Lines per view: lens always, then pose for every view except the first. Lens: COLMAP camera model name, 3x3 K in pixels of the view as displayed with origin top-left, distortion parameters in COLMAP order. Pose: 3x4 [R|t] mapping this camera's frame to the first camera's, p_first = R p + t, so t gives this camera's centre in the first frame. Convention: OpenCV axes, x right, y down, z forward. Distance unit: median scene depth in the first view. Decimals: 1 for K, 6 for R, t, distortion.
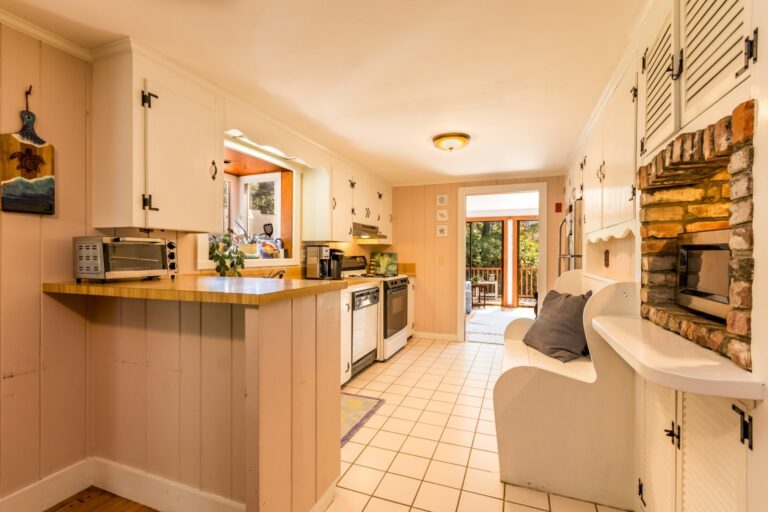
lens RADIAL K [[352.6, 0, 385.8], [0, 352.6, 257.2], [0, 0, 1]] dist [-0.003551, -0.000047]
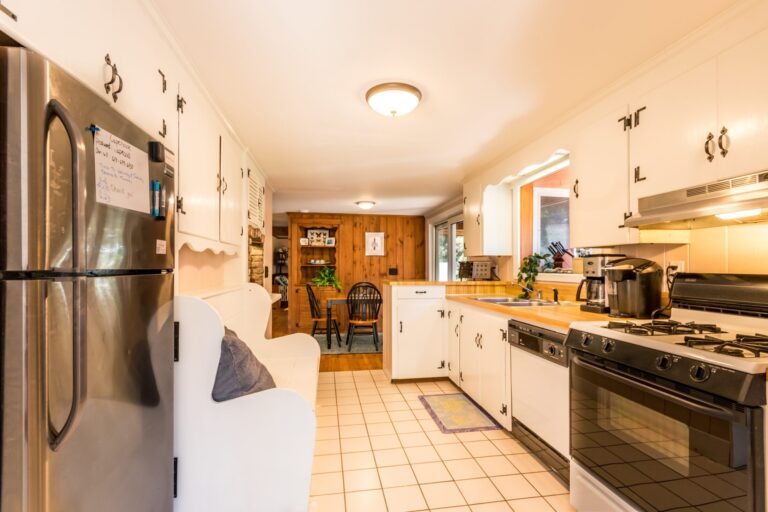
lens RADIAL K [[348.9, 0, 382.9], [0, 348.9, 266.6], [0, 0, 1]] dist [-0.001556, -0.000046]
pose [[-0.863268, -0.003084, -0.504736, 0.438456], [-0.005664, 0.999978, 0.003576, -0.011606], [0.504714, 0.005946, -0.863266, 1.275714]]
